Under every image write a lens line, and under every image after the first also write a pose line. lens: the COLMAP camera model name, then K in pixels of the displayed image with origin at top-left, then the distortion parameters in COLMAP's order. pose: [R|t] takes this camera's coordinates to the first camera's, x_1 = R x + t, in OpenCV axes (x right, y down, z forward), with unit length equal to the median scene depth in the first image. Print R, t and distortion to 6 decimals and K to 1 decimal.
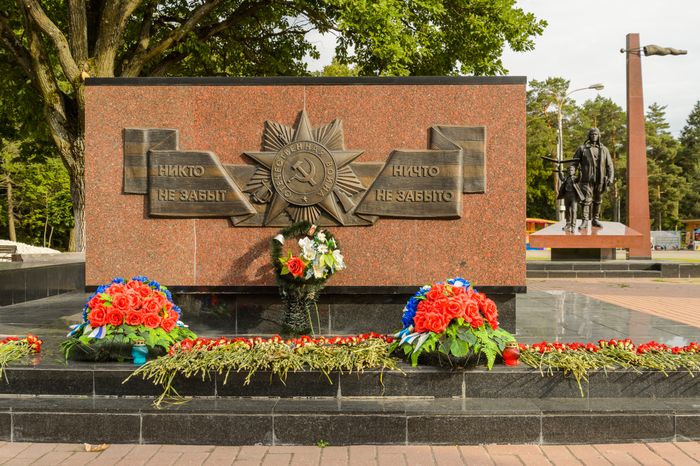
lens RADIAL K [[835.7, 0, 350.0], [0, 835.7, 233.0], [0, 0, 1]] dist [-0.052188, -0.006142]
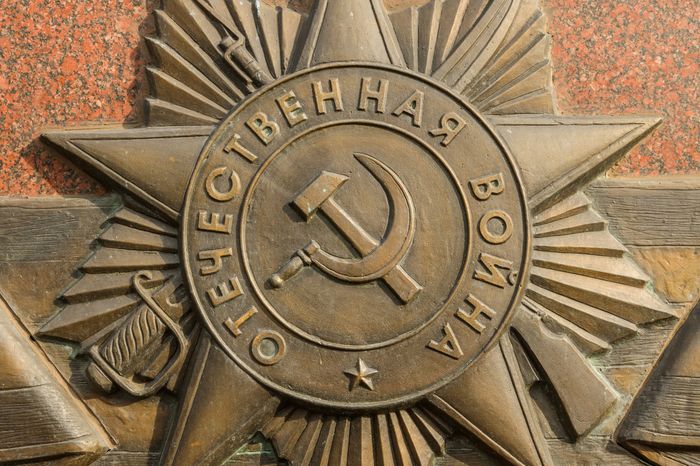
lens RADIAL K [[1100.8, 0, 350.0], [0, 1100.8, 233.0], [0, 0, 1]] dist [-0.003702, 0.003438]
pose [[0.999871, -0.012793, 0.009667, -0.058308], [0.013392, 0.997813, -0.064735, -0.055777], [-0.008818, 0.064856, 0.997856, 0.746612]]
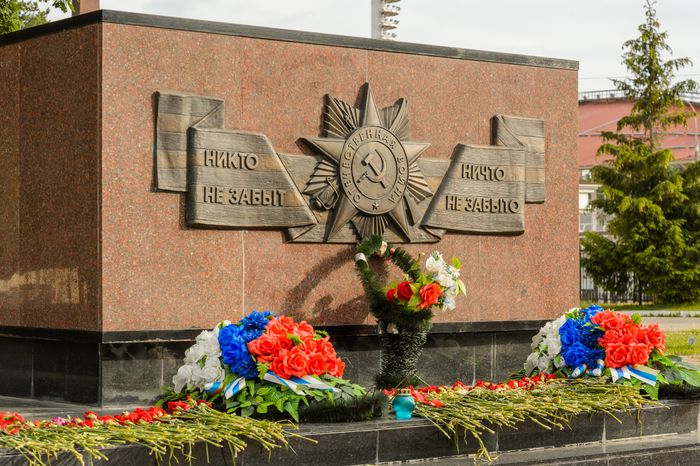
lens RADIAL K [[1684.0, 0, 350.0], [0, 1684.0, 233.0], [0, 0, 1]] dist [-0.165196, -0.076914]
pose [[0.777432, 0.012901, 0.628835, -0.992434], [0.001808, 0.999740, -0.022745, 0.016898], [-0.628964, 0.018820, 0.777206, -0.131171]]
